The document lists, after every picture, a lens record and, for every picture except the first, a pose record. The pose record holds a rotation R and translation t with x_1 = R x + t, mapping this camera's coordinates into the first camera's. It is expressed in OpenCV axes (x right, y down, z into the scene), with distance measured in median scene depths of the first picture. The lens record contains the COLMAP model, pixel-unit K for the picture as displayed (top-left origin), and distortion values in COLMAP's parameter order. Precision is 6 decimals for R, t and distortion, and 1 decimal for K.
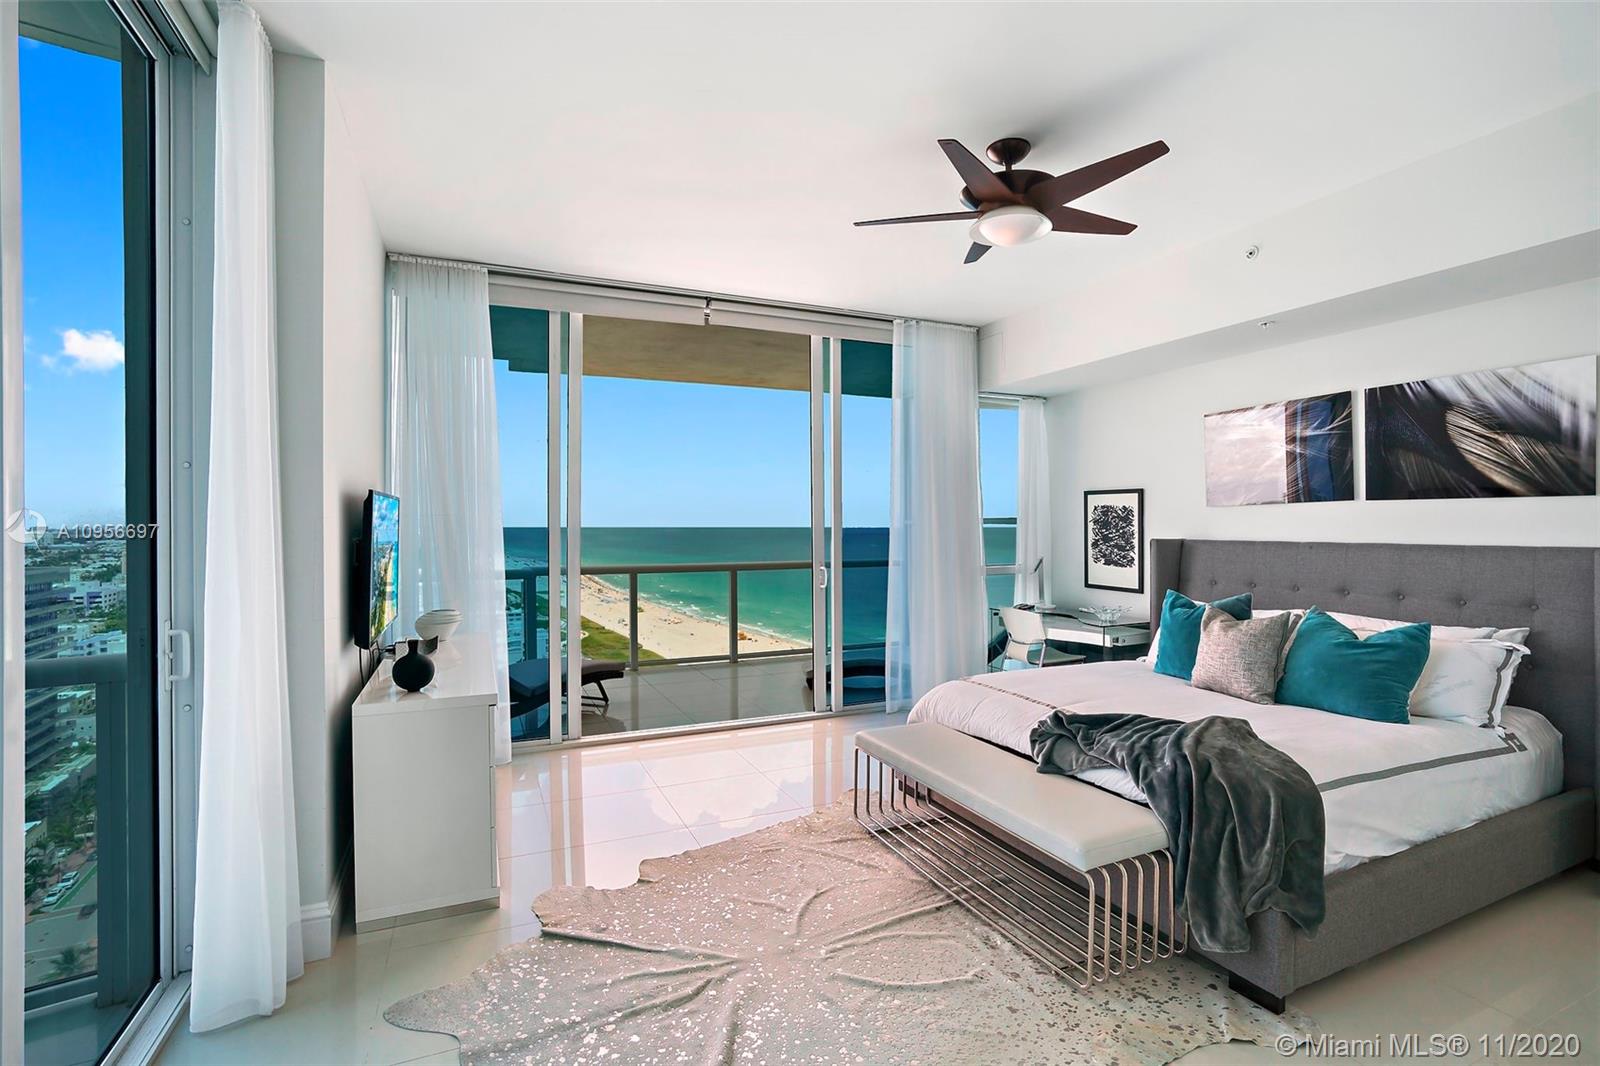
lens RADIAL K [[749.7, 0, 798.2], [0, 749.7, 522.7], [0, 0, 1]] dist [-0.039720, 0.011245]
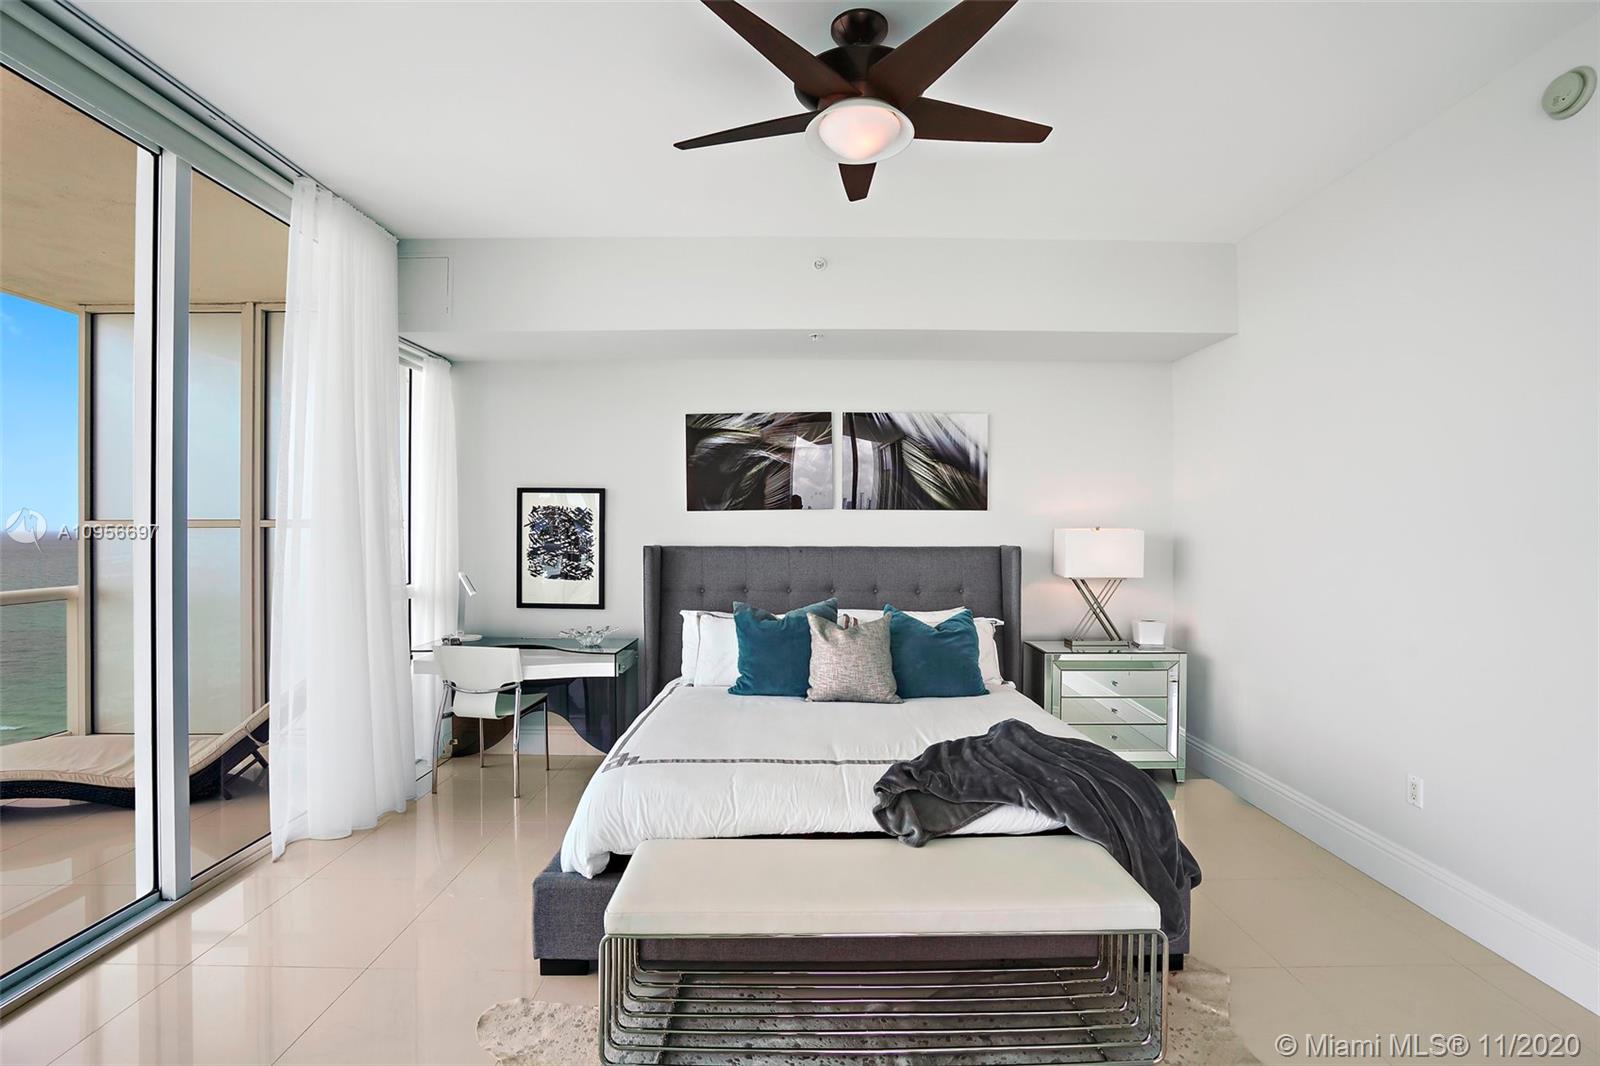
lens RADIAL K [[749.7, 0, 795.2], [0, 749.7, 530.6], [0, 0, 1]] dist [-0.039720, 0.011245]
pose [[0.407849, -0.002306, 0.913046, -0.324959], [-0.004915, 0.999977, 0.004721, -0.002359], [-0.913036, -0.006413, 0.407828, 0.579073]]
